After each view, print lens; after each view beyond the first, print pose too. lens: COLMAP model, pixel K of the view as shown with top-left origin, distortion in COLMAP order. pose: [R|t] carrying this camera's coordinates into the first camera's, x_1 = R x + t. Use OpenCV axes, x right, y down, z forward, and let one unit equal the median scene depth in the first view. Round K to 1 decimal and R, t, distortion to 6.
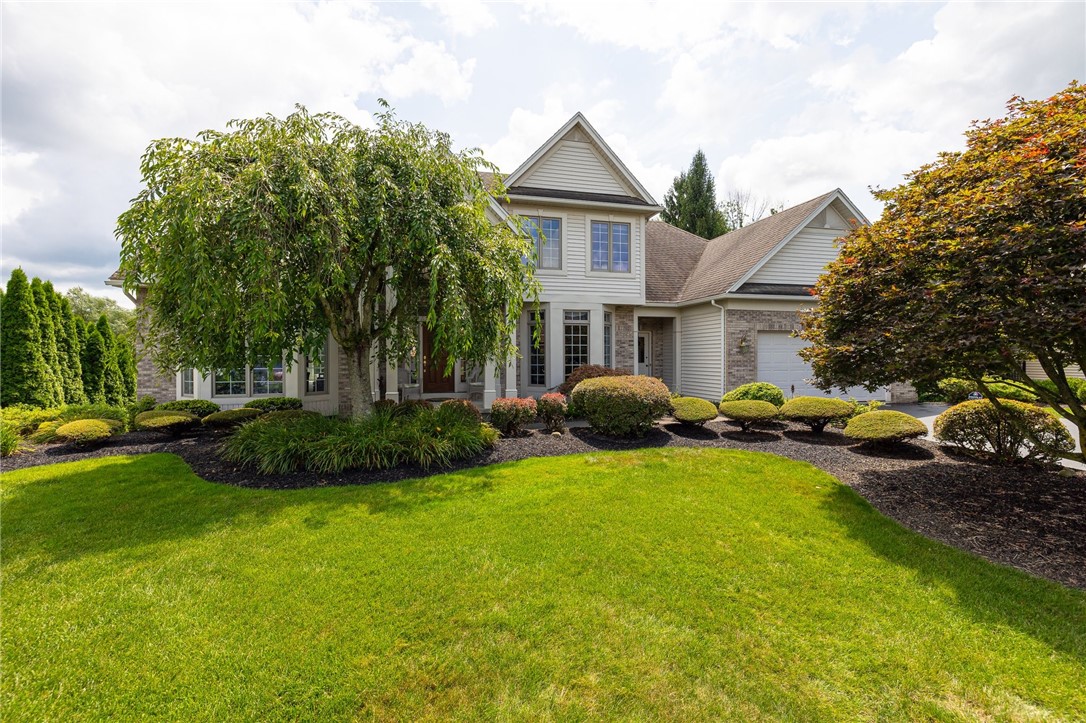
lens RADIAL K [[456.6, 0, 534.2], [0, 456.6, 357.9], [0, 0, 1]] dist [-0.000941, 0.000129]
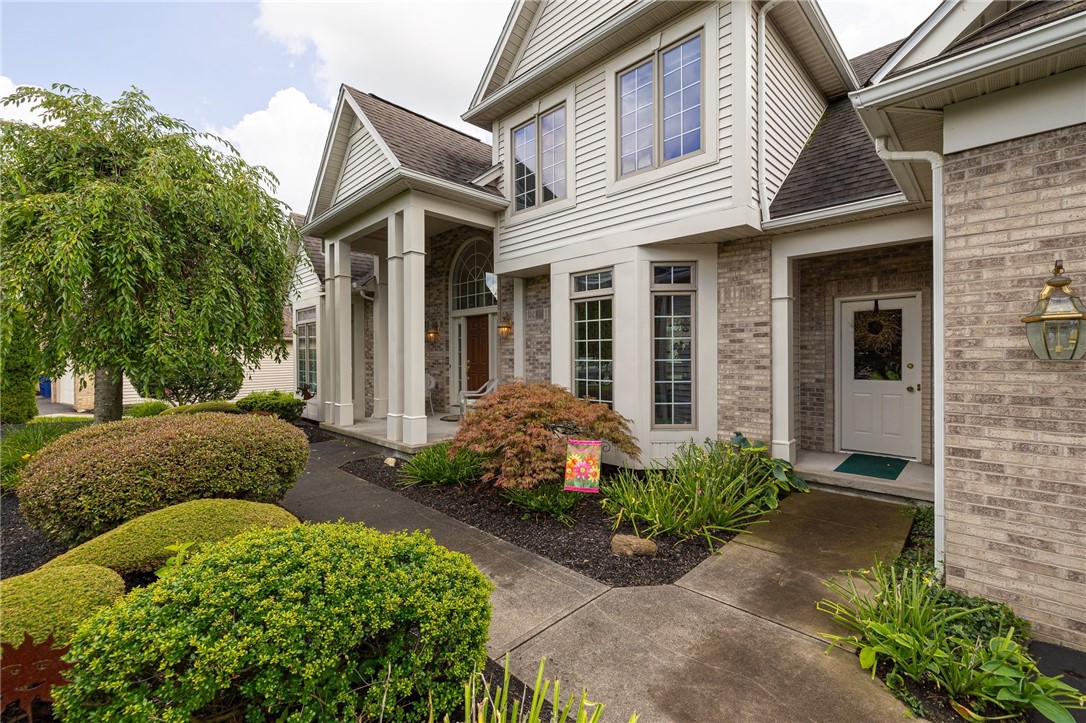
lens RADIAL K [[456.6, 0, 534.2], [0, 456.6, 357.9], [0, 0, 1]] dist [-0.000941, 0.000129]
pose [[0.494995, 0.005329, -0.868880, 0.499321], [-0.000171, 0.999982, 0.006036, -0.011806], [0.868896, -0.002839, 0.494986, 0.704380]]
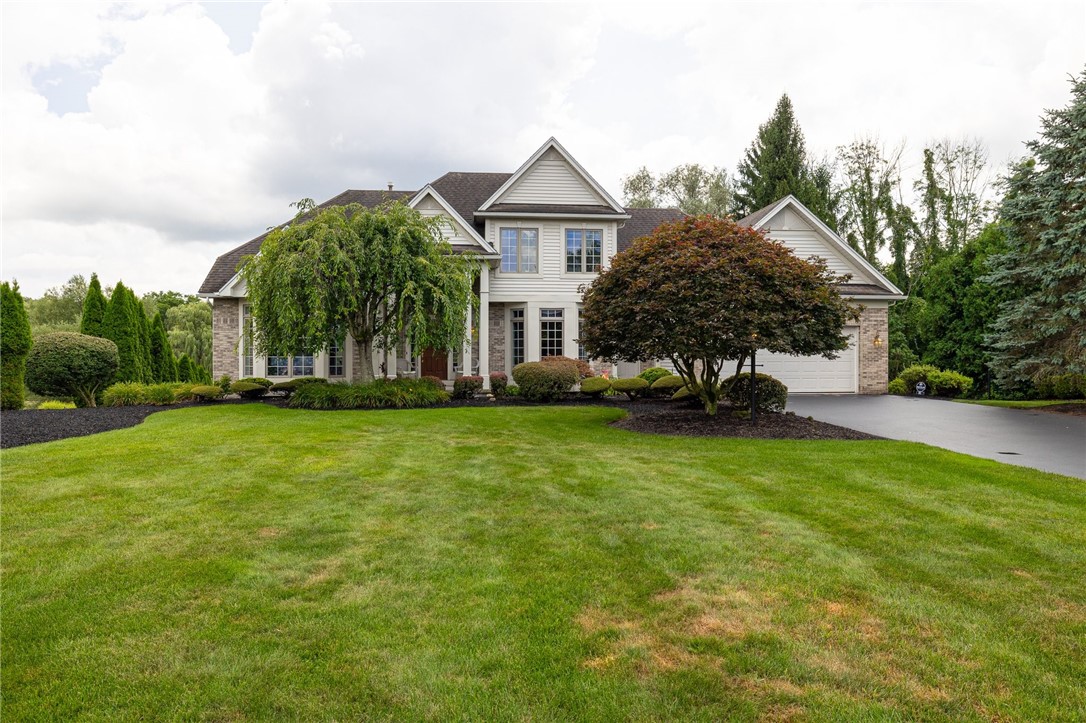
lens RADIAL K [[721.1, 0, 543.0], [0, 721.1, 361.5], [0, 0, 1]] dist [-0.000597, -0.000353]
pose [[0.989210, 0.004353, -0.146438, 0.338087], [-0.003840, 0.999985, 0.003784, 0.021508], [0.146453, -0.003181, 0.989213, -0.792066]]
